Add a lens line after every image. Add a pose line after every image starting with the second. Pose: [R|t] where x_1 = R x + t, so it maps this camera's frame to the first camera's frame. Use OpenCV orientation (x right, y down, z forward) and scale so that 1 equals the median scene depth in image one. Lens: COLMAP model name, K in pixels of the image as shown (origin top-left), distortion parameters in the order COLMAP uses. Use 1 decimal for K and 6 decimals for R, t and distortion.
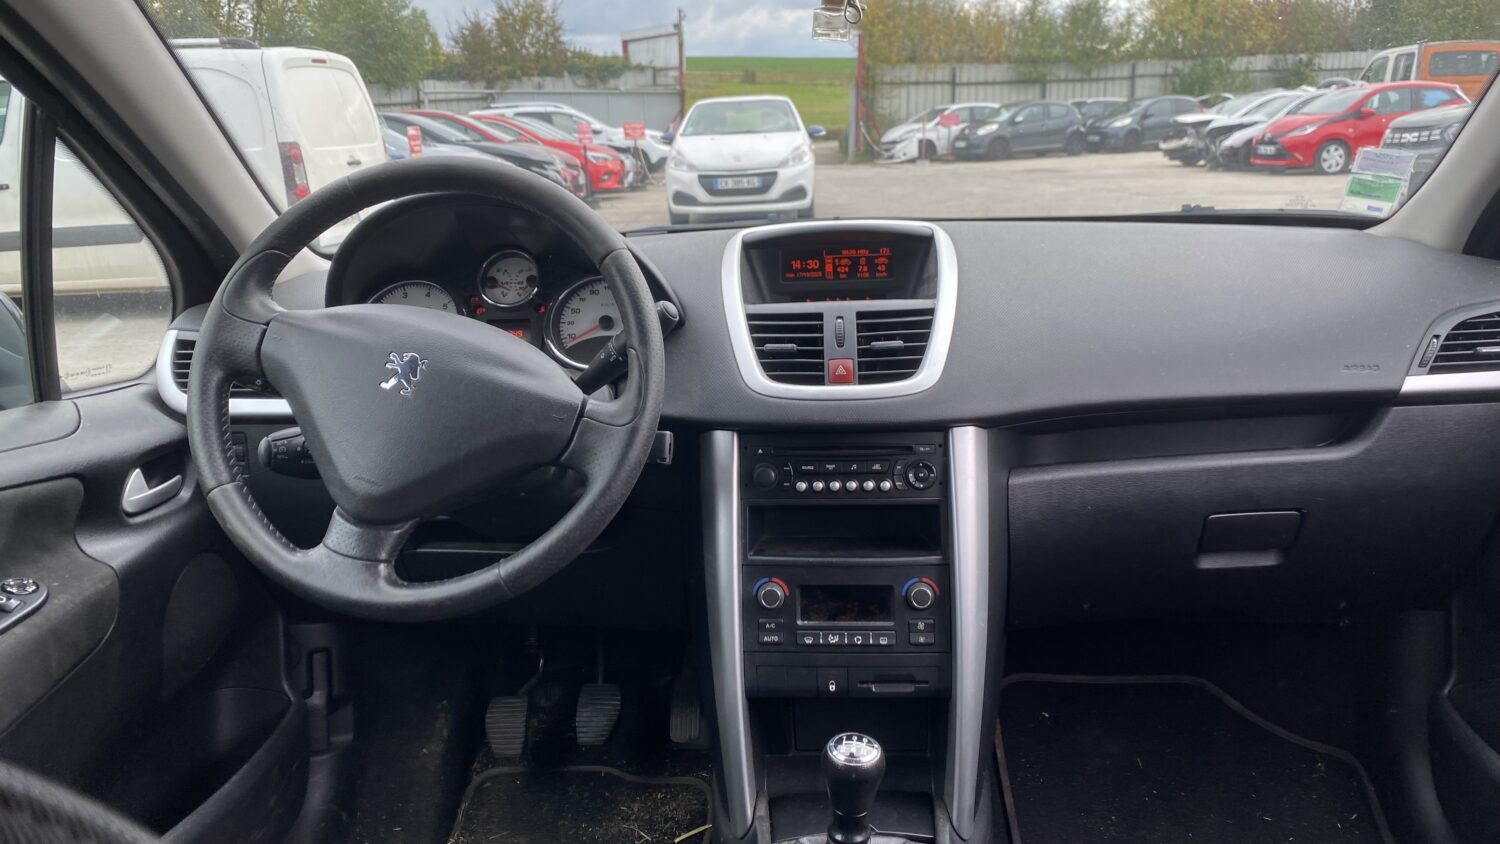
lens RADIAL K [[1153.6, 0, 769.6], [0, 1153.6, 399.0], [0, 0, 1]] dist [0.005280, 0.006573]
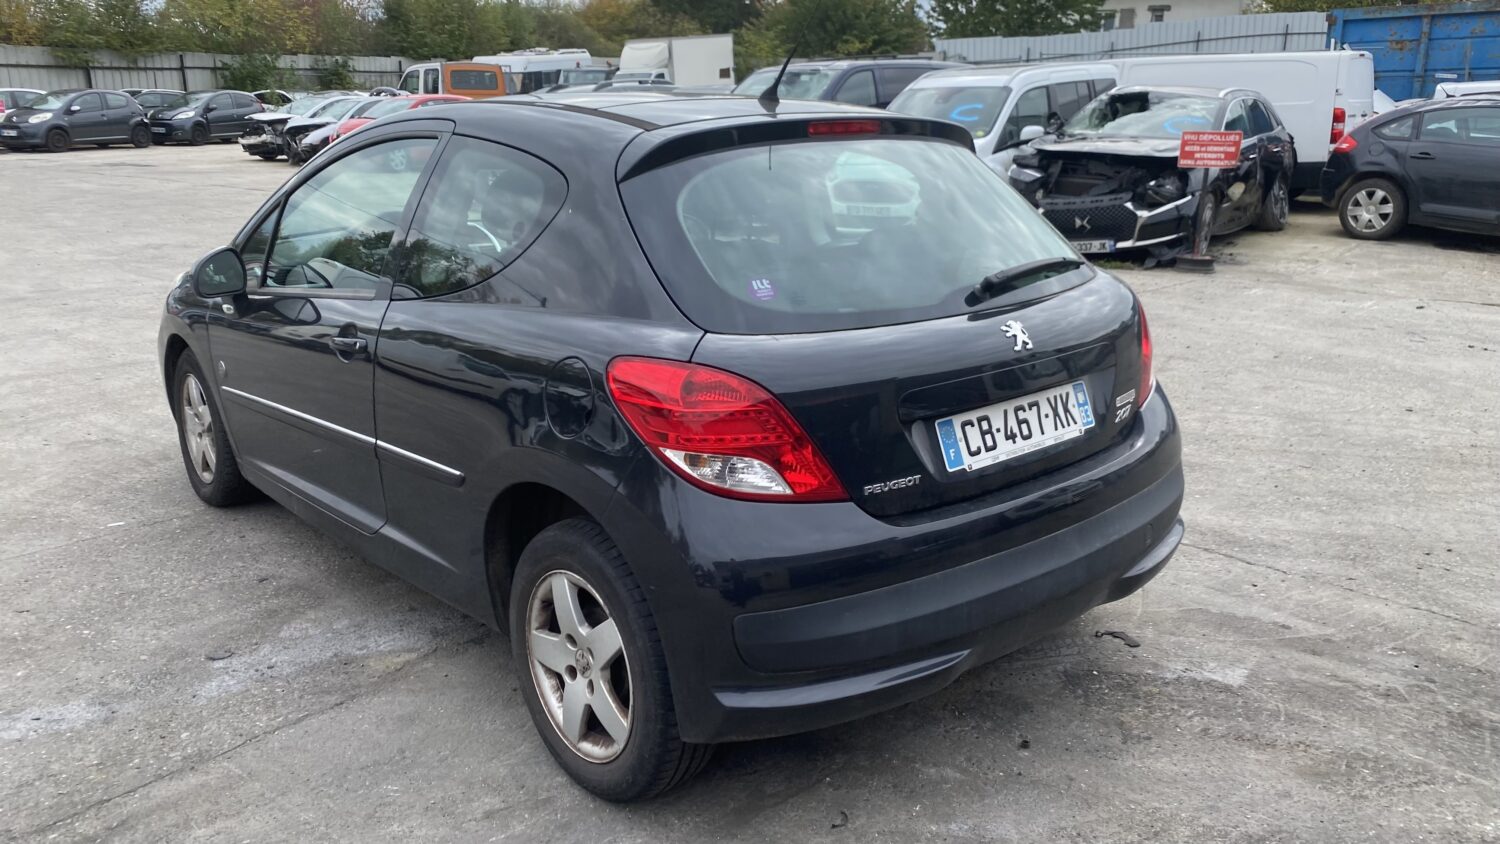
lens RADIAL K [[1158.8, 0, 750.0], [0, 1158.8, 422.0], [0, 0, 1]] dist [0.007562, 0.008482]
pose [[0.719198, -0.151607, 0.678063, -0.073118], [0.130144, 0.988026, 0.082871, 0.010309], [-0.682508, 0.028646, 0.730317, -0.087861]]
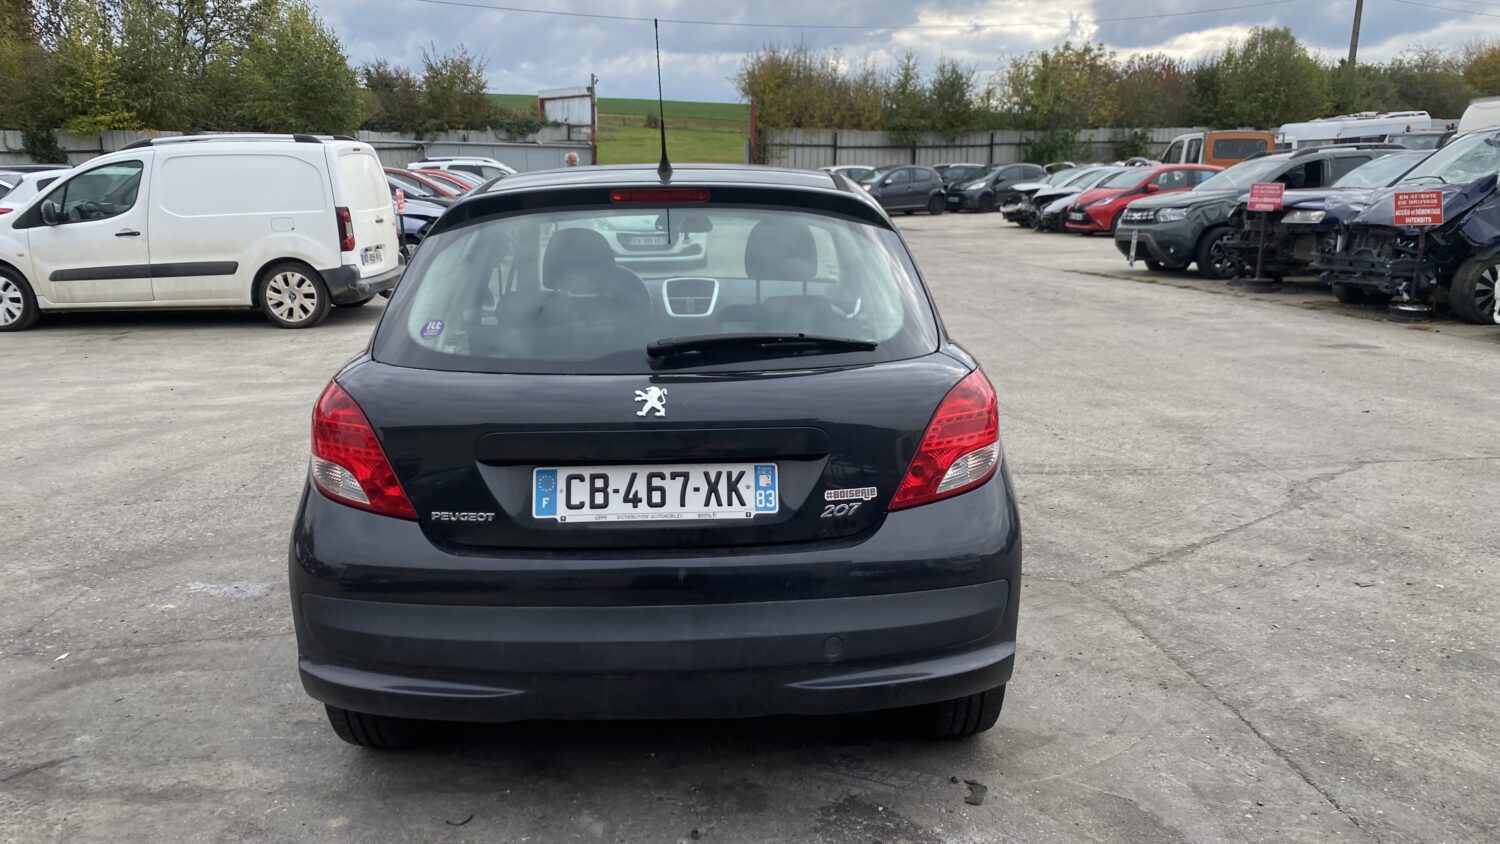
lens RADIAL K [[1147.5, 0, 755.6], [0, 1147.5, 421.9], [0, 0, 1]] dist [0.054474, -0.083993]
pose [[0.997114, 0.011038, 0.075117, -0.000421], [-0.009884, 0.999828, -0.015717, 0.016293], [-0.075278, 0.014929, 0.997051, -0.122910]]
